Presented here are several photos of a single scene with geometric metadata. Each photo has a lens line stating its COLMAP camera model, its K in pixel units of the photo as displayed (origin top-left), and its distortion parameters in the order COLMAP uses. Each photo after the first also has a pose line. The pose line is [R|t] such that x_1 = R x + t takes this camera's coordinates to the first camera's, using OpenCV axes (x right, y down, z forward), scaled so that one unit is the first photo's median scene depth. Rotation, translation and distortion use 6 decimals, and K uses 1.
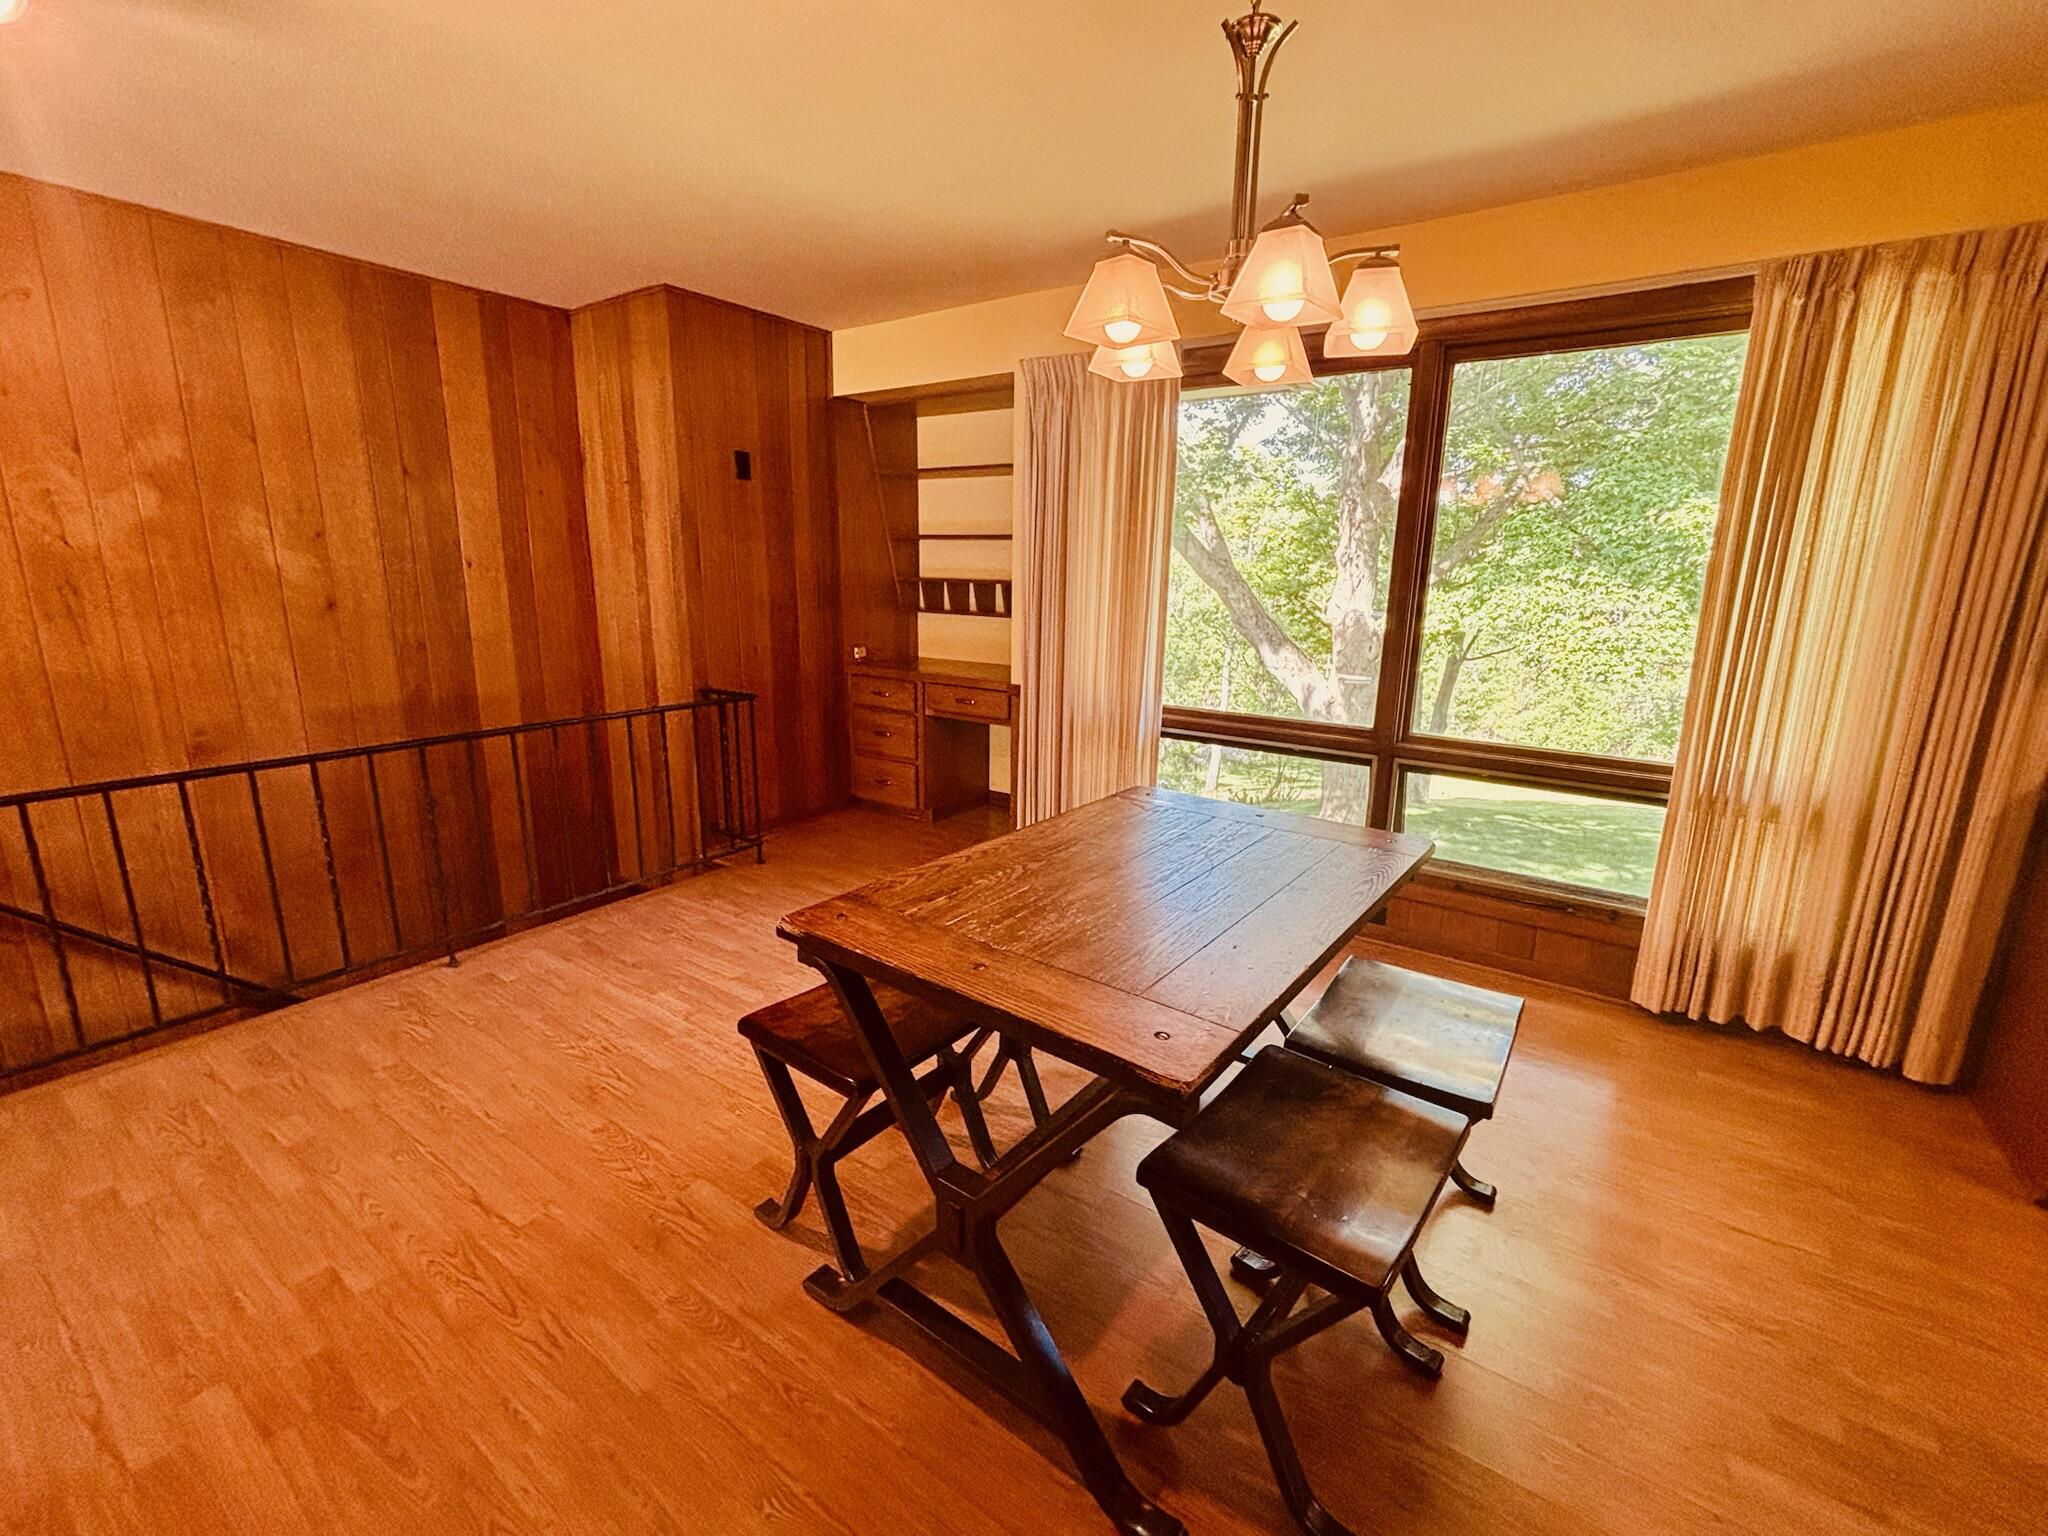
lens RADIAL K [[832.1, 0, 1029.5], [0, 832.1, 752.1], [0, 0, 1]] dist [0.006830, -0.003167]
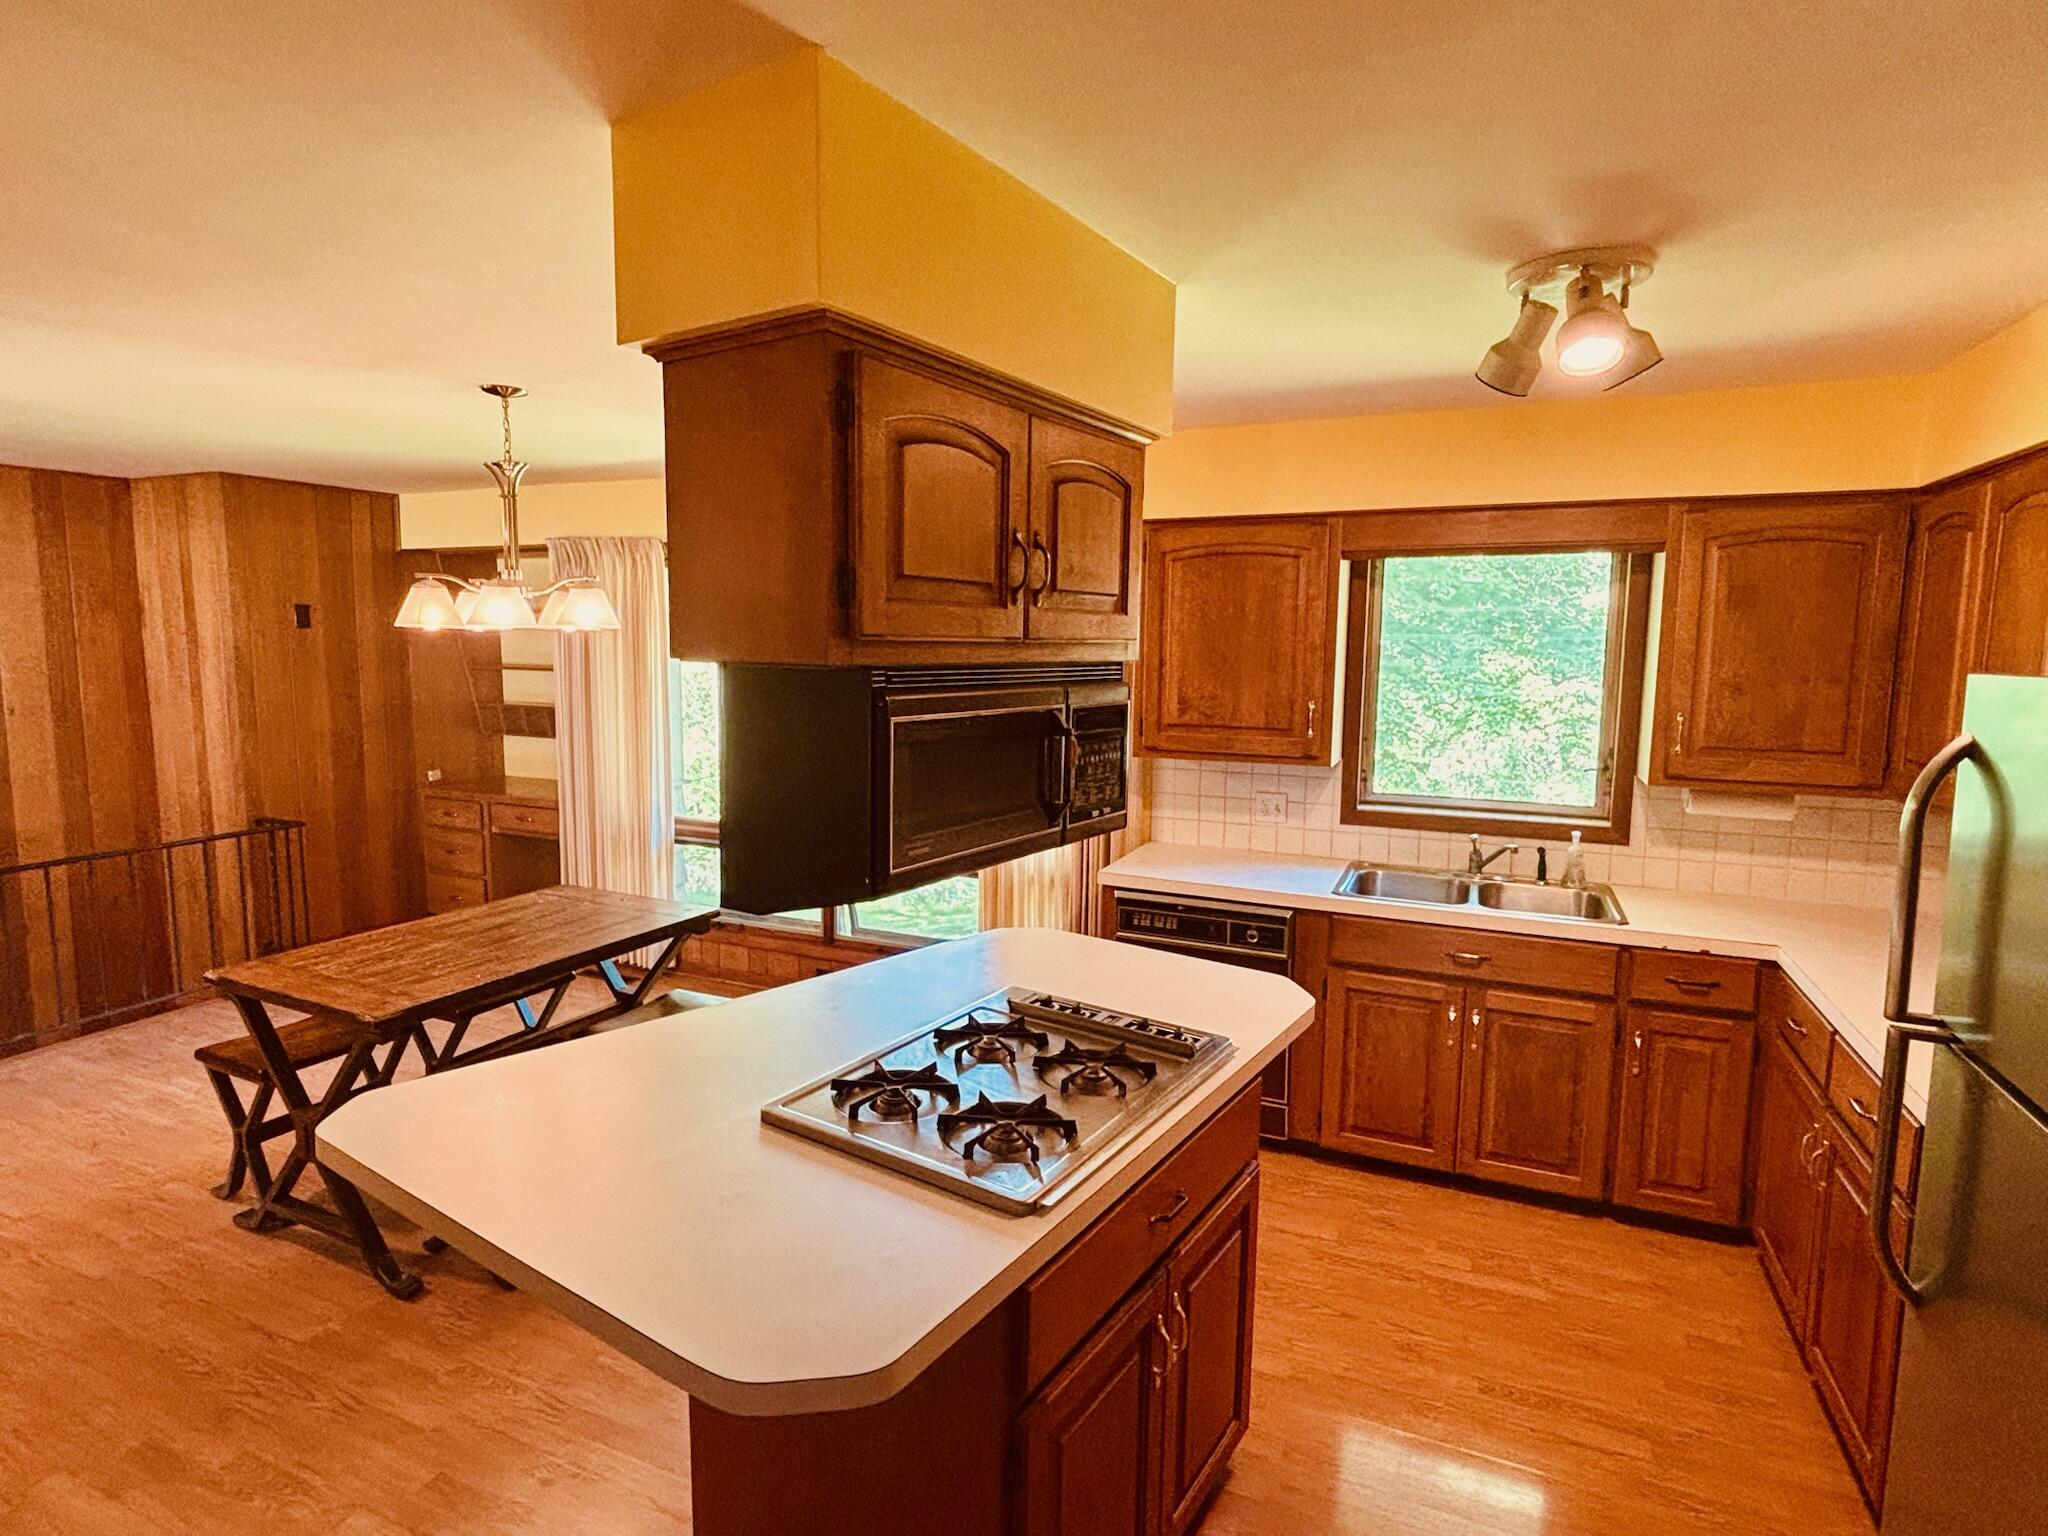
lens RADIAL K [[1039.9, 0, 1041.3], [0, 1039.9, 758.0], [0, 0, 1]] dist [-0.003351, 0.006446]
pose [[0.983153, -0.027120, 0.180762, 0.371133], [0.043852, 0.995046, -0.089217, 0.012849], [-0.177447, 0.095641, 0.979472, -0.521845]]
